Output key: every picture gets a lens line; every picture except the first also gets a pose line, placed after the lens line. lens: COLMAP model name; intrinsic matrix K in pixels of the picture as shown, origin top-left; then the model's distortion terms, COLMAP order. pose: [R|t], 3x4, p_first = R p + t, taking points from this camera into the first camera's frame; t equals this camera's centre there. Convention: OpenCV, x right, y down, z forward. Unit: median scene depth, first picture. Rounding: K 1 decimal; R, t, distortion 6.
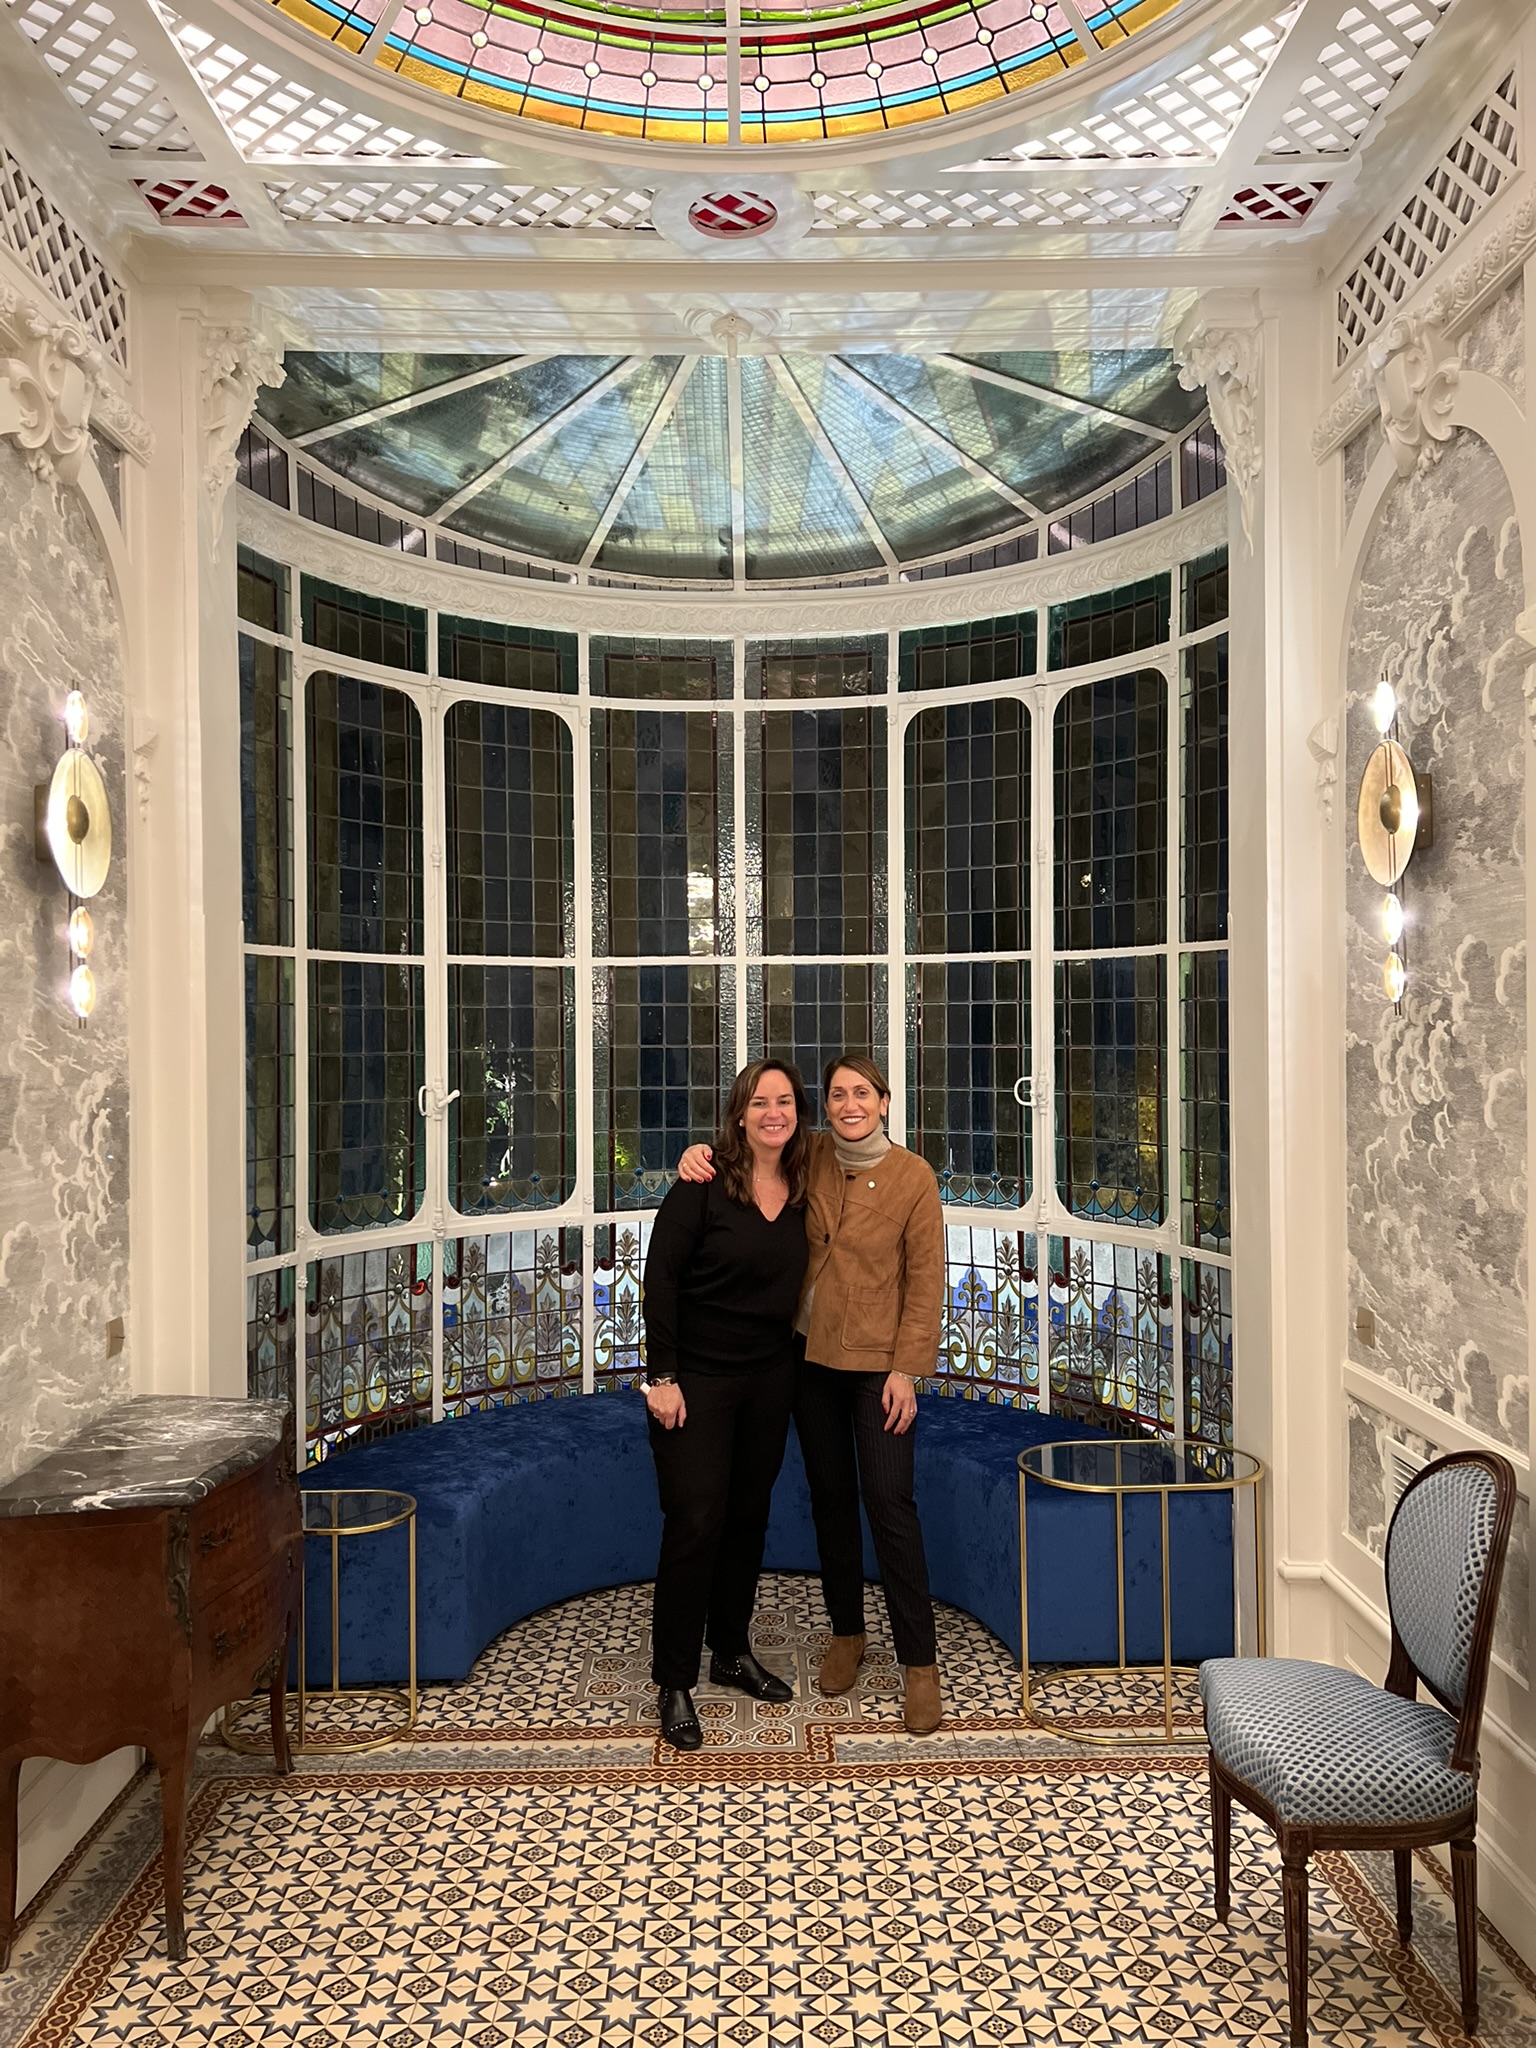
lens RADIAL K [[1525.5, 0, 757.9], [0, 1525.5, 1041.4], [0, 0, 1]] dist [0.074405, -0.097226]
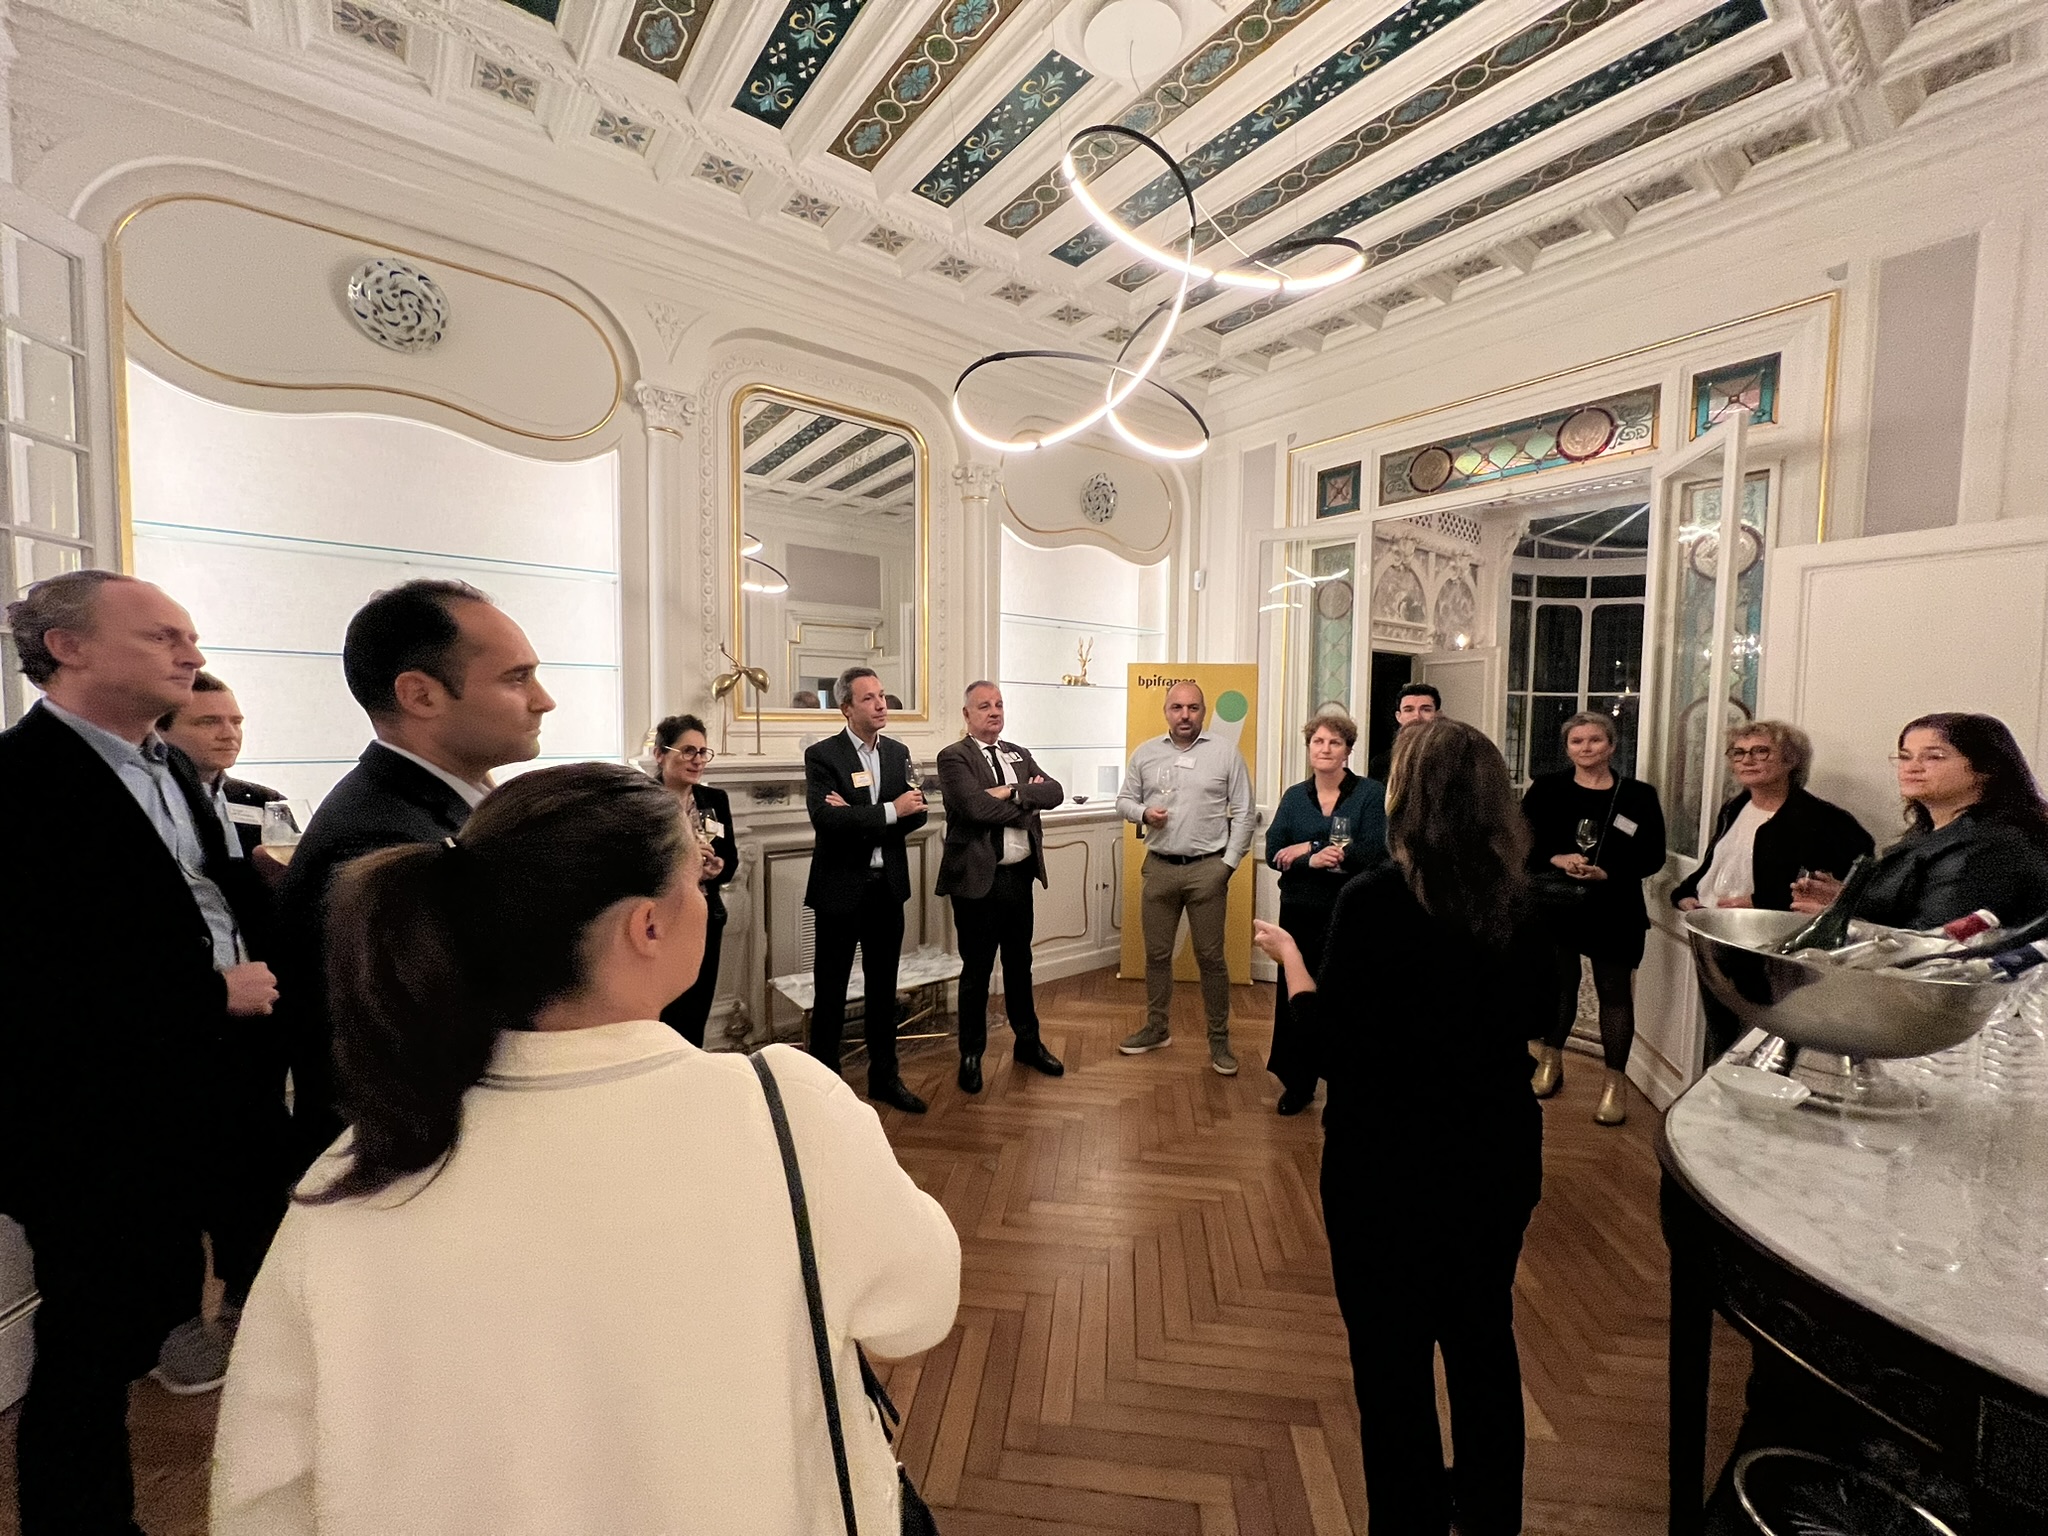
lens RADIAL K [[818.2, 0, 1021.6], [0, 818.2, 763.9], [0, 0, 1]] dist [-0.001423, 0.000550]
pose [[0.616647, 0.058792, -0.785041, 0.360756], [-0.030595, 0.998244, 0.050727, 0.031930], [0.786645, -0.007262, 0.617363, -0.809497]]
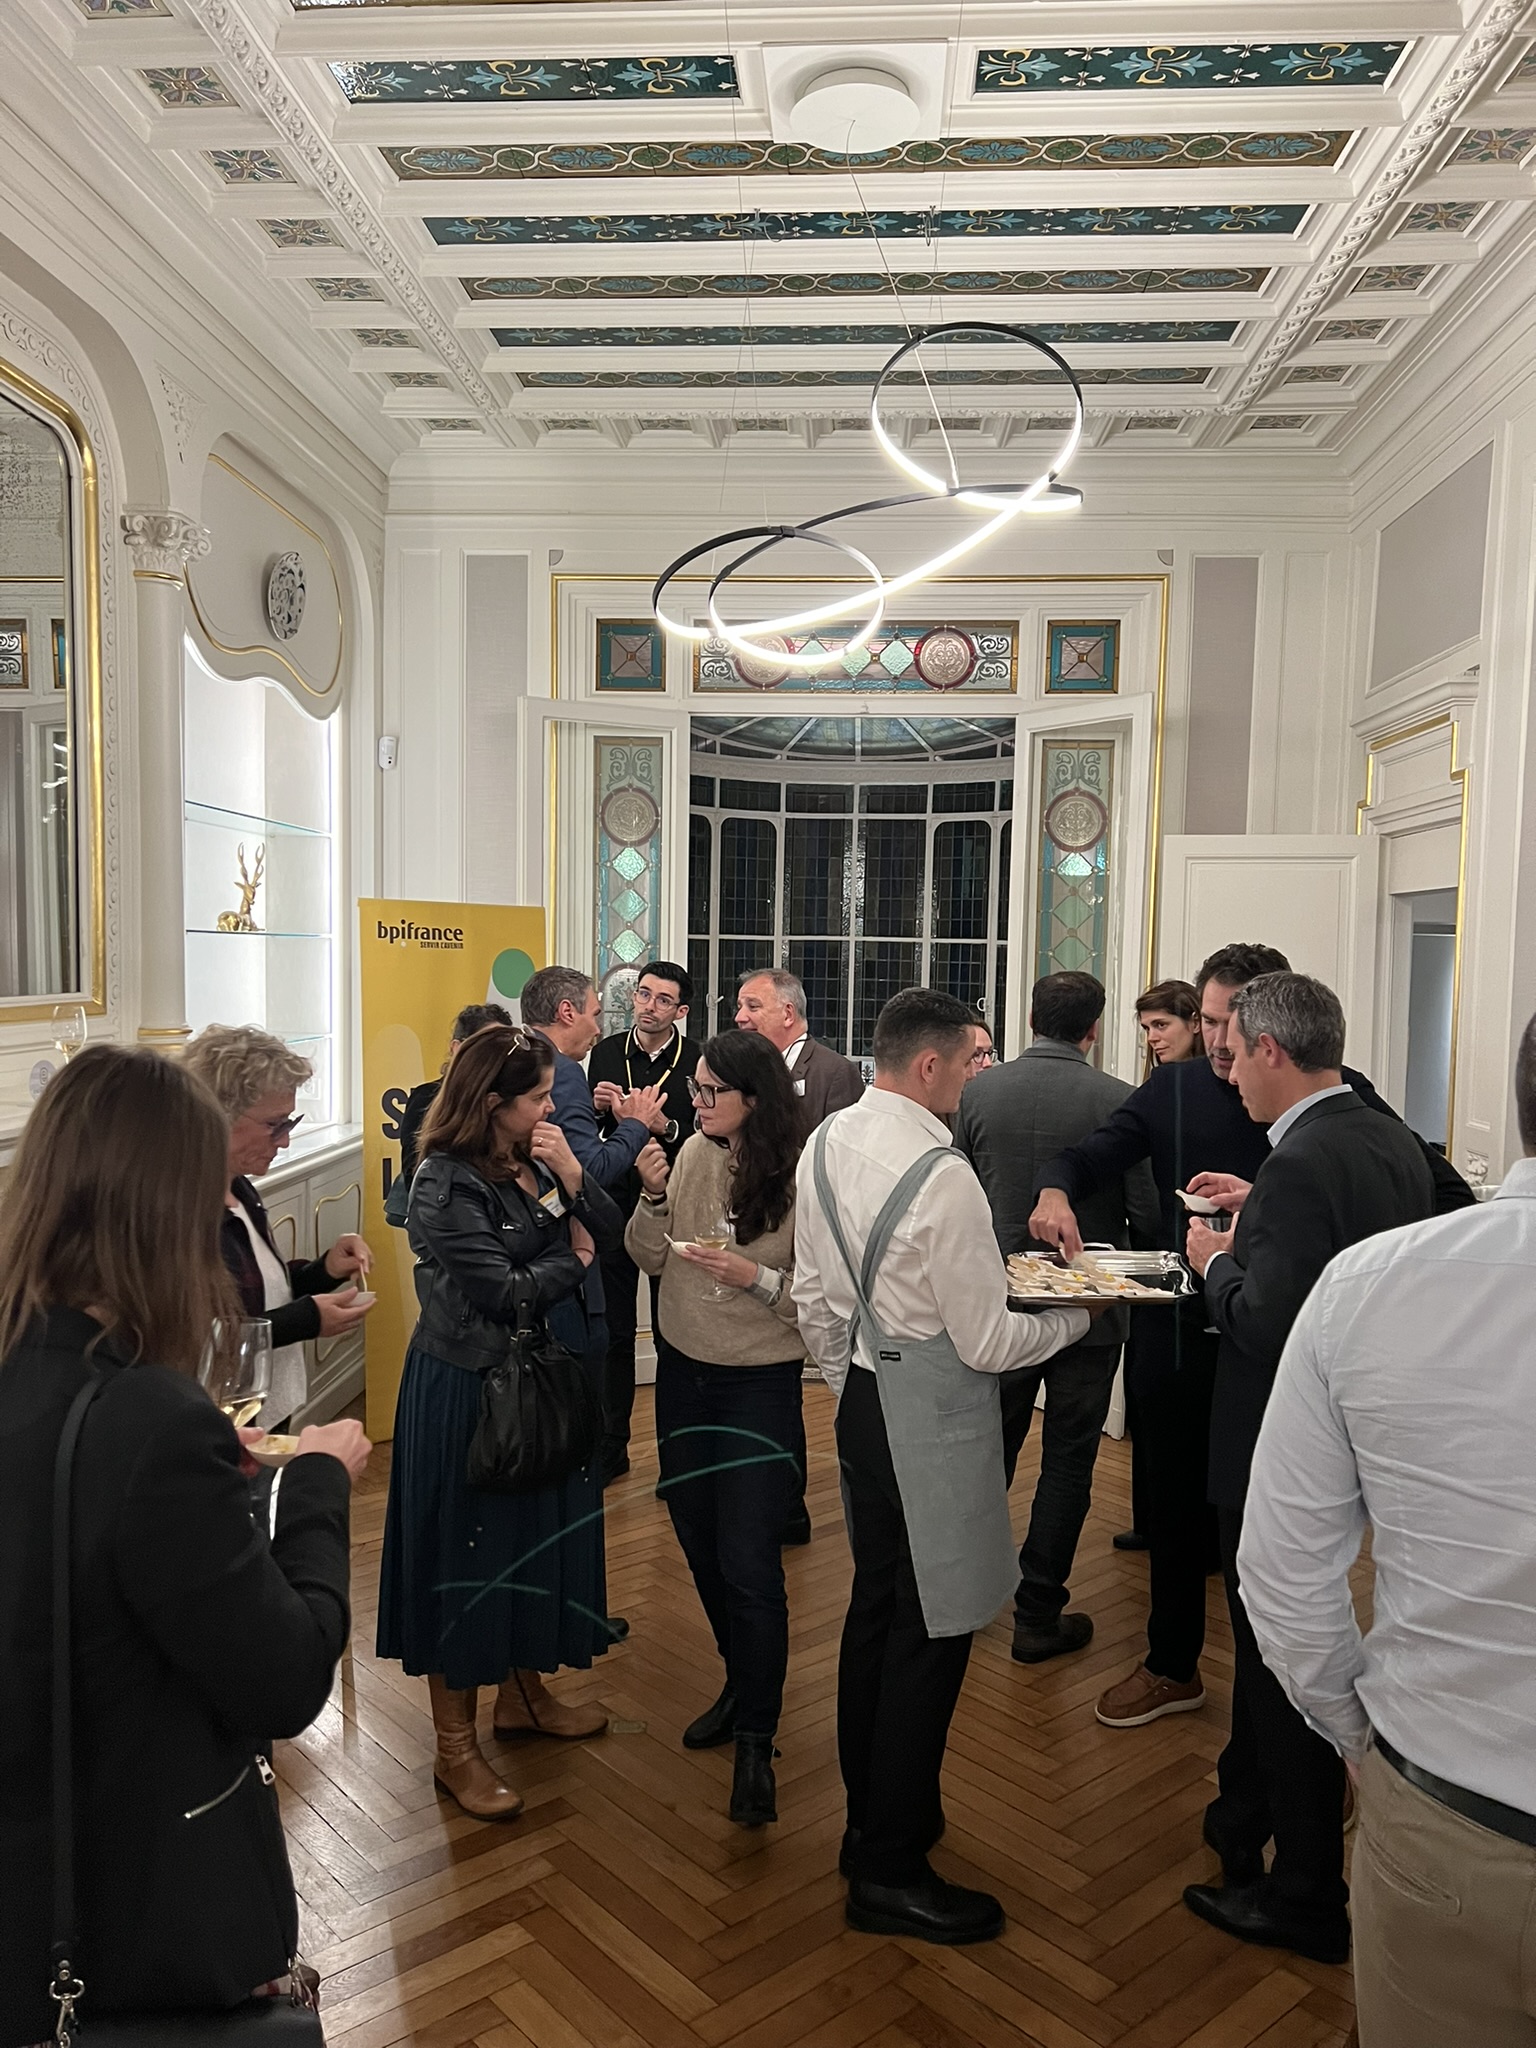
lens RADIAL K [[1525.5, 0, 757.9], [0, 1525.5, 1041.4], [0, 0, 1]] dist [0.074405, -0.097226]
pose [[0.997430, 0.033319, -0.063430, -0.002950], [-0.030605, 0.998594, 0.043285, 0.000712], [0.064783, -0.041232, 0.997047, -1.159905]]
